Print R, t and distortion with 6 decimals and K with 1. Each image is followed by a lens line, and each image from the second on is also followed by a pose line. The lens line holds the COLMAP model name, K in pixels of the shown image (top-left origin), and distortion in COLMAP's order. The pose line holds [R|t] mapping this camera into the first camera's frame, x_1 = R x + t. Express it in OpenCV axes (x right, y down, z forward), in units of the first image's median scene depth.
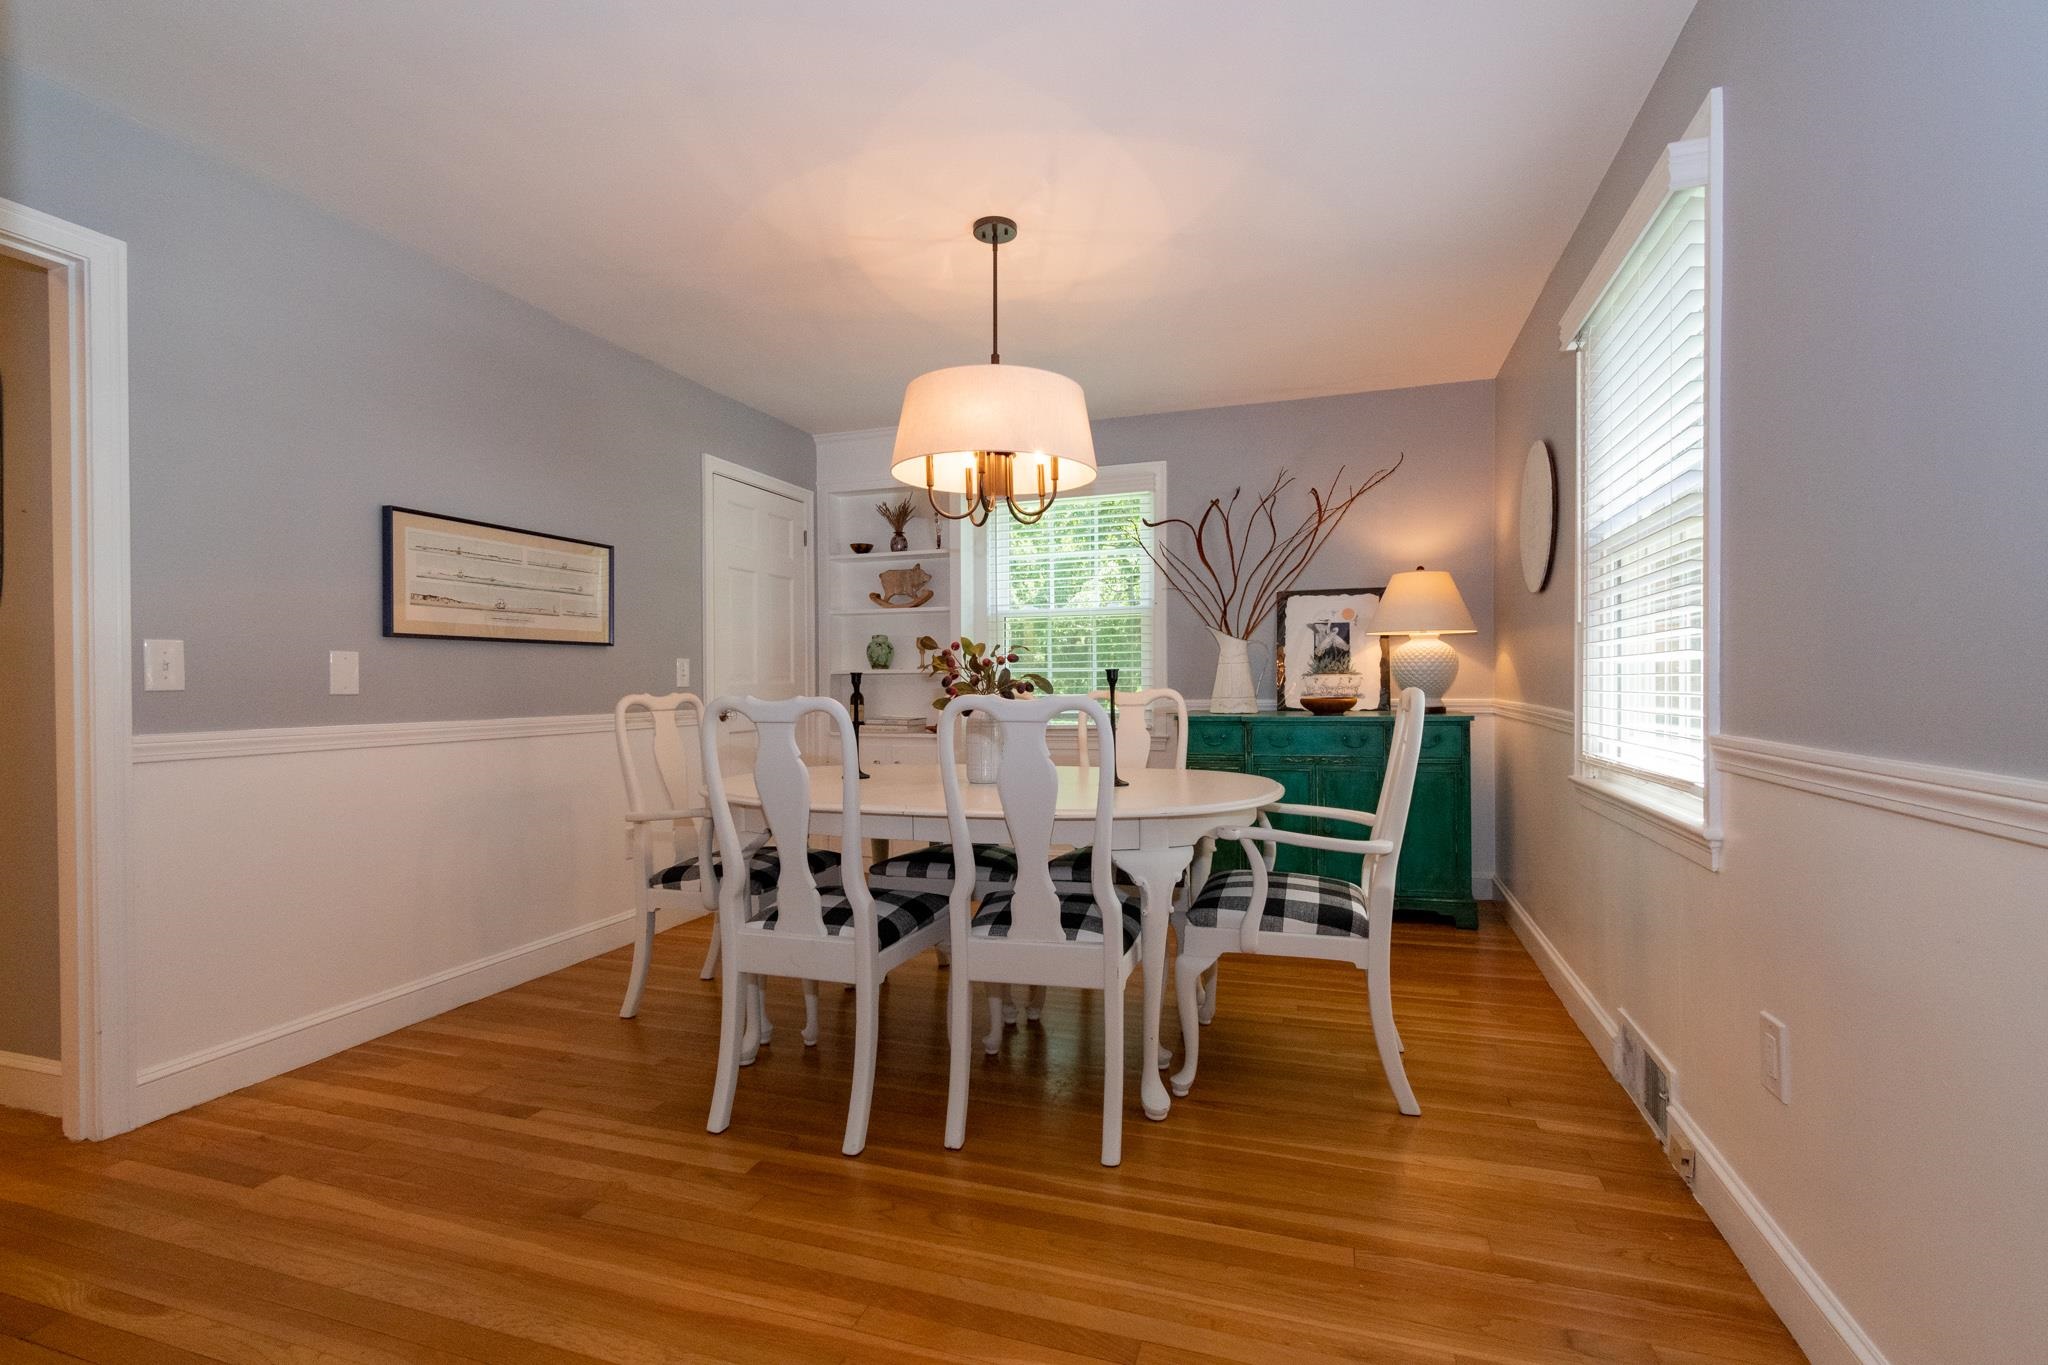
lens RADIAL K [[913.1, 0, 1031.6], [0, 913.1, 687.2], [0, 0, 1]] dist [0.003074, 0.000393]
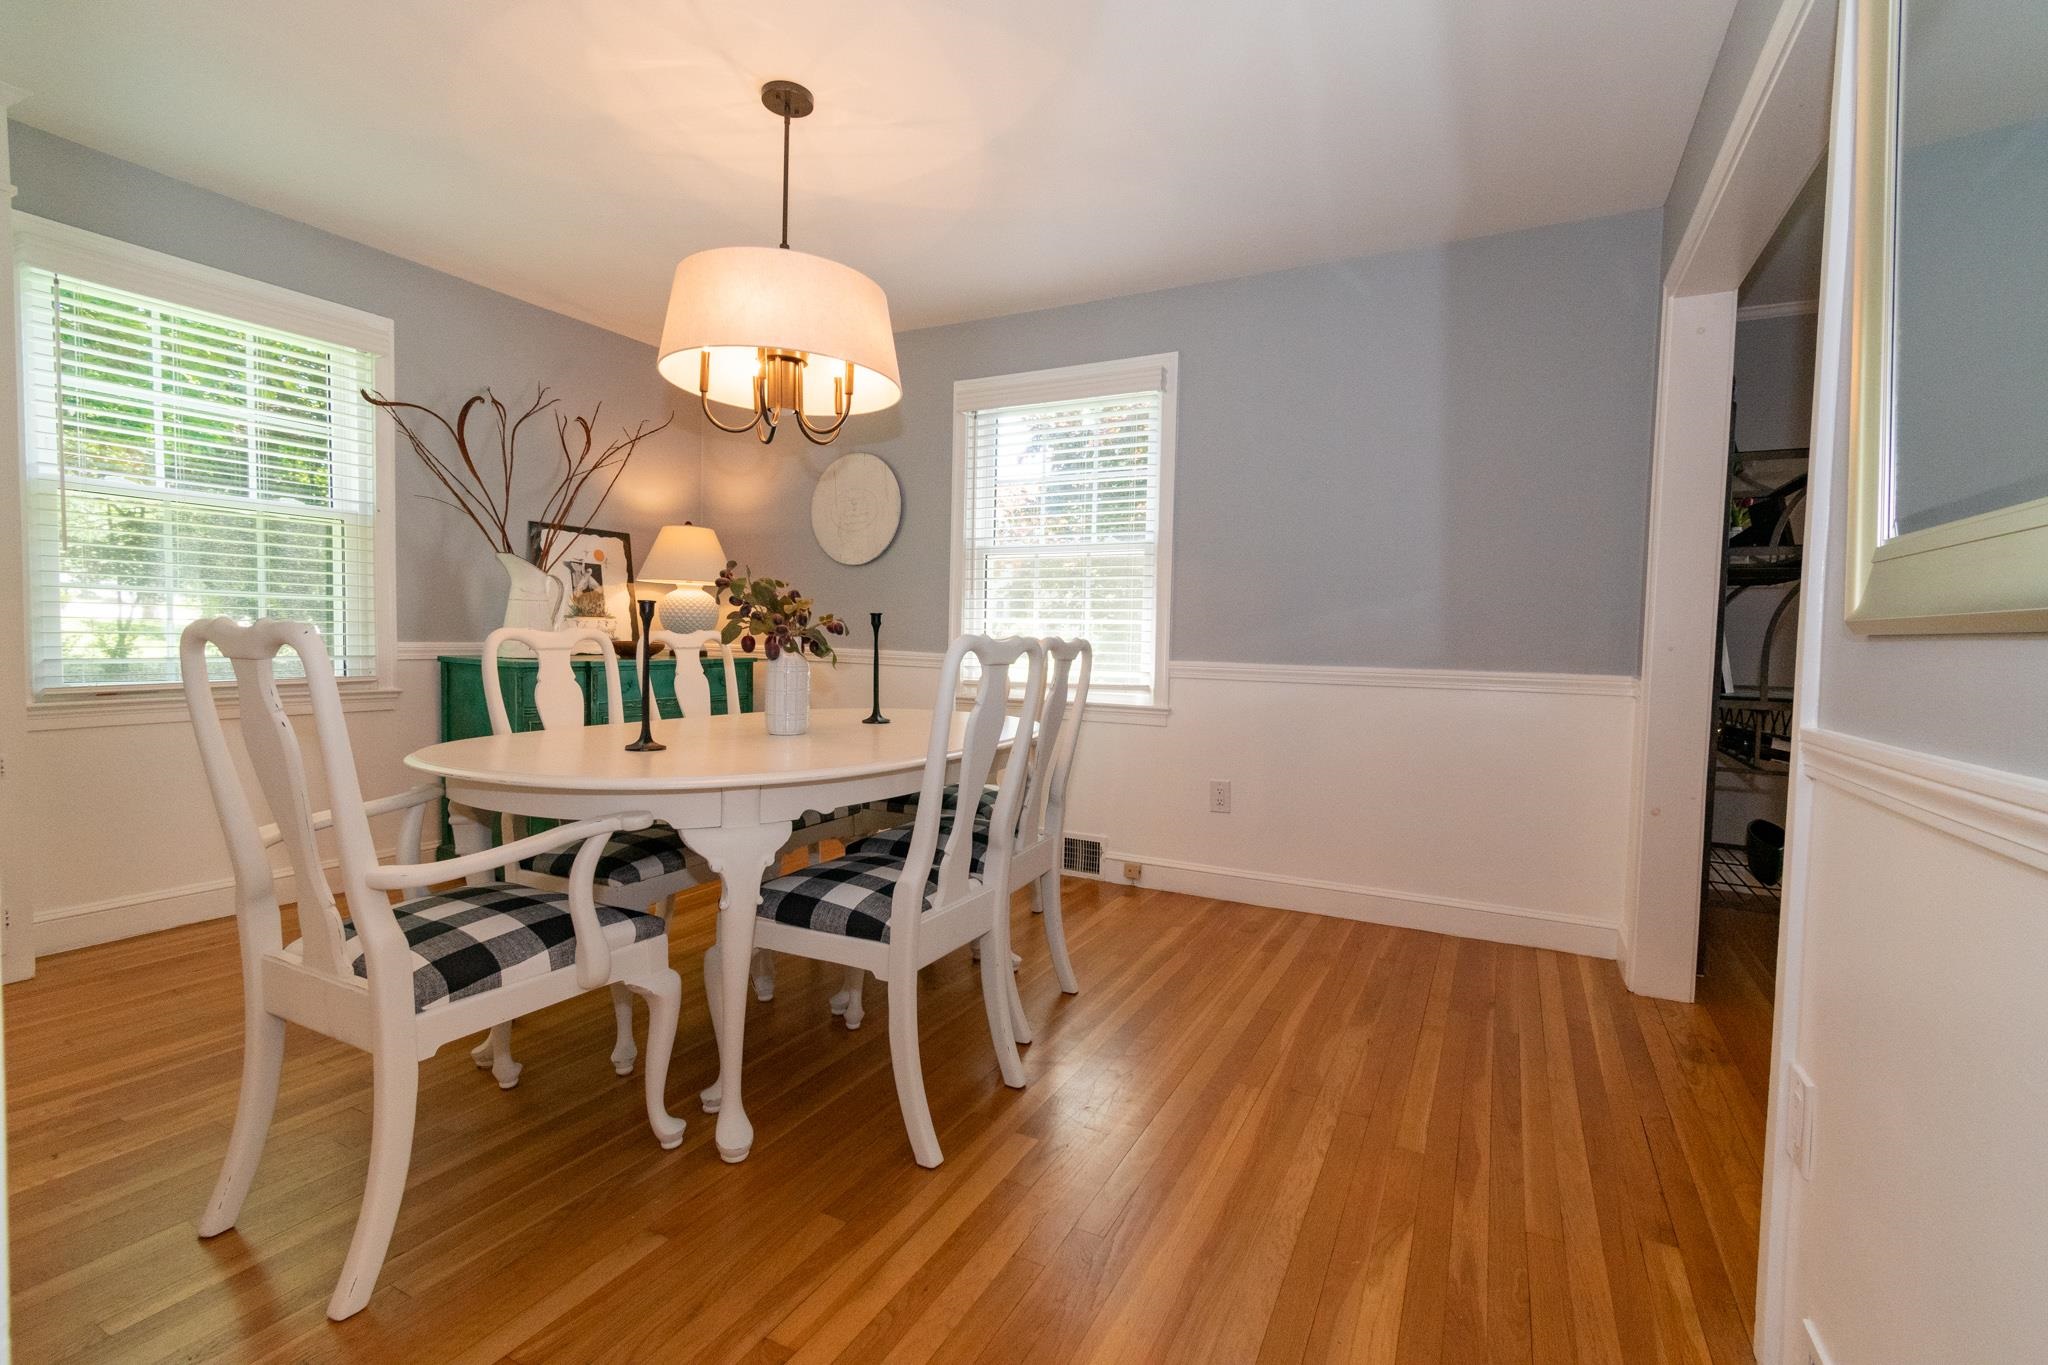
lens RADIAL K [[913.1, 0, 1031.6], [0, 913.1, 687.2], [0, 0, 1]] dist [0.003074, 0.000393]
pose [[0.165553, -0.041883, 0.985311, -0.632164], [-0.015146, 0.998872, 0.045004, 0.010580], [-0.986085, -0.022375, 0.164732, 0.441657]]
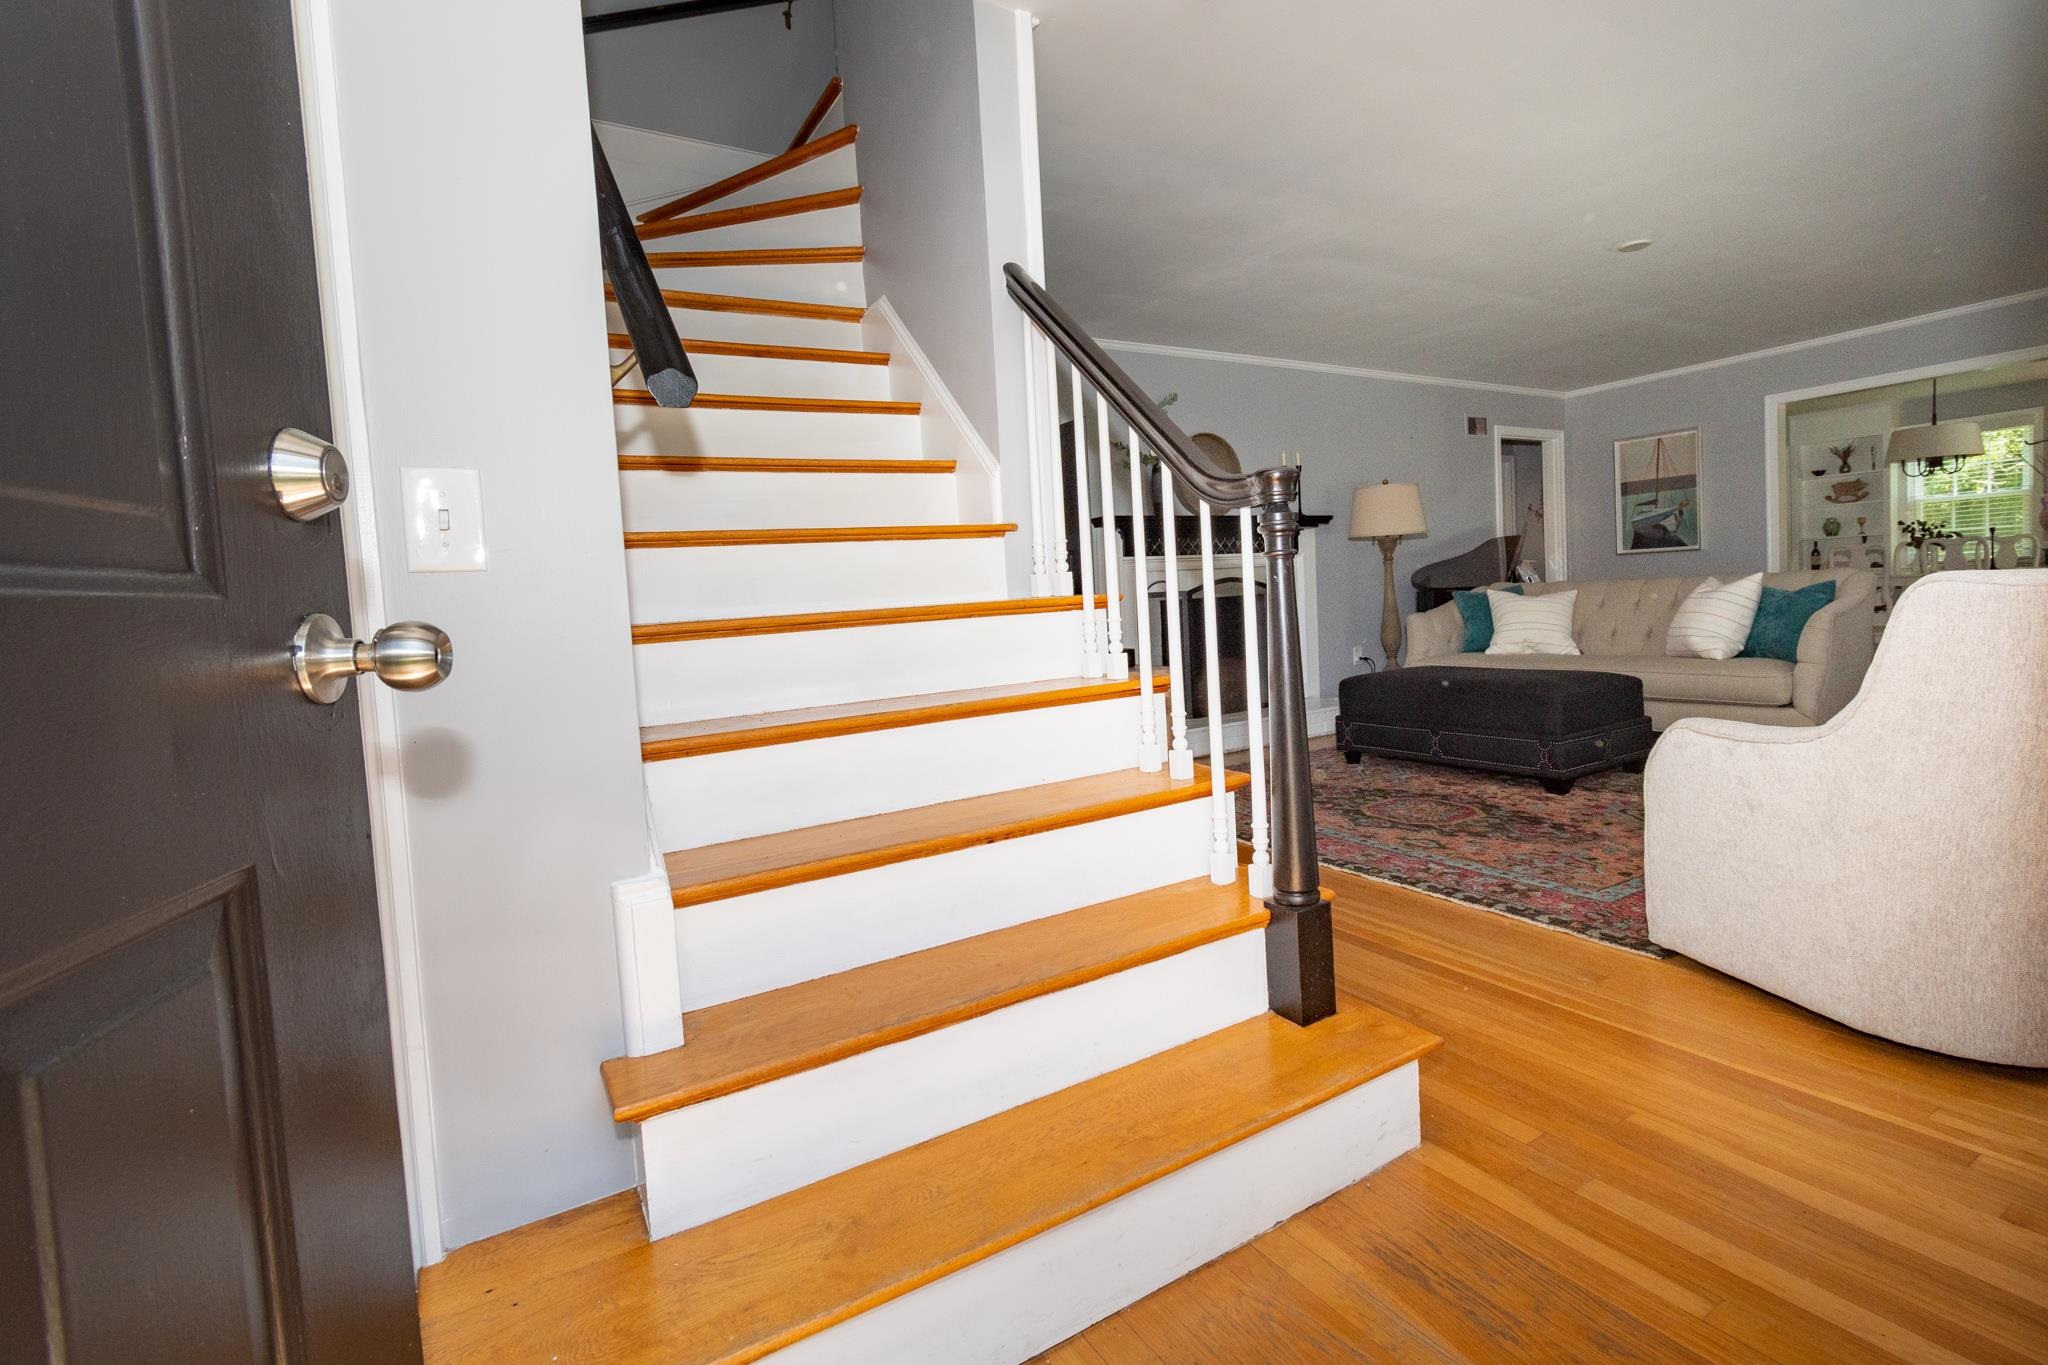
lens RADIAL K [[963.2, 0, 1082.3], [0, 963.2, 649.4], [0, 0, 1]] dist [-0.000089, -0.000387]
pose [[0.767569, 0.001031, -0.640965, -0.105880], [0.045759, 0.997359, 0.056402, 0.039144], [0.639331, -0.072623, 0.765495, -2.023231]]
